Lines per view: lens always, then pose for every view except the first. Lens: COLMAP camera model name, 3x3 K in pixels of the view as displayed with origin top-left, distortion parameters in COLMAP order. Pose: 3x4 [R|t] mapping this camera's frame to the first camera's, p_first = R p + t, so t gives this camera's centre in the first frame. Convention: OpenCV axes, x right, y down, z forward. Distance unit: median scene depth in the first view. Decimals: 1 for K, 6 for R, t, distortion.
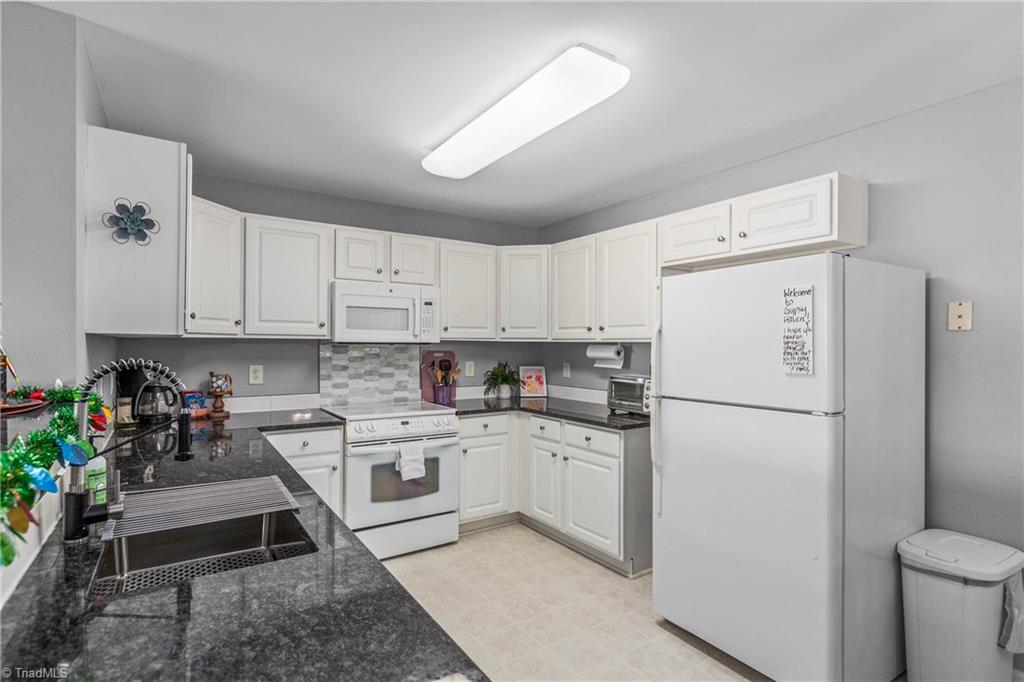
lens RADIAL K [[521.2, 0, 511.6], [0, 521.2, 340.0], [0, 0, 1]] dist [0.015051, 0.000254]
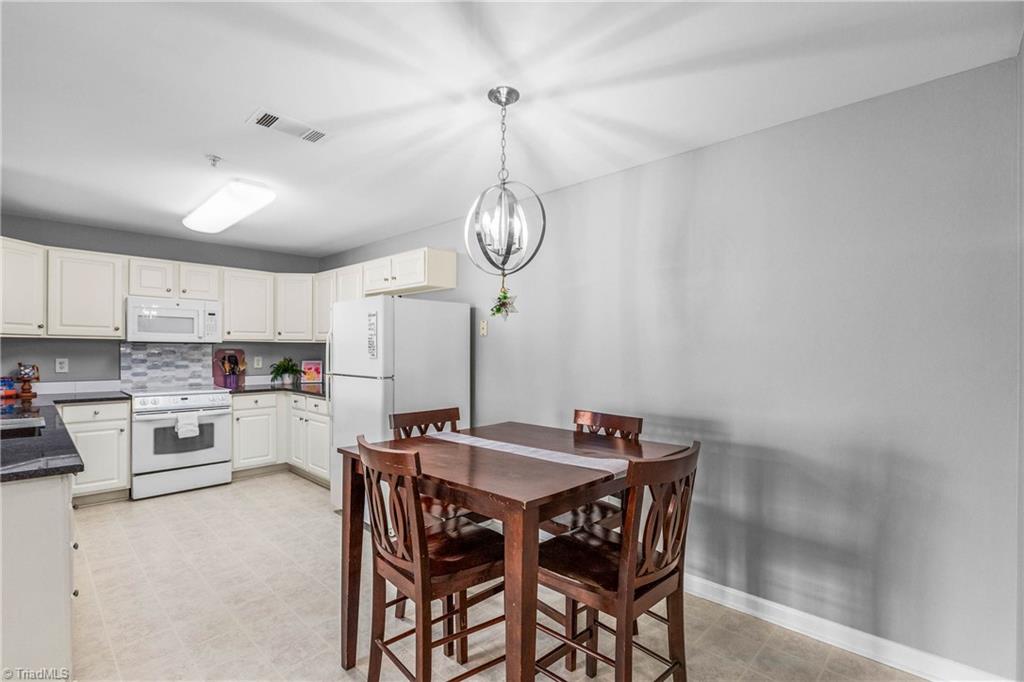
lens RADIAL K [[478.4, 0, 513.1], [0, 478.4, 346.1], [0, 0, 1]] dist [-0.002791, -0.000121]
pose [[0.974855, 0.003090, 0.222818, 0.367453], [-0.003867, 0.999988, 0.003051, 0.008580], [-0.222805, -0.003836, 0.974855, -0.450537]]
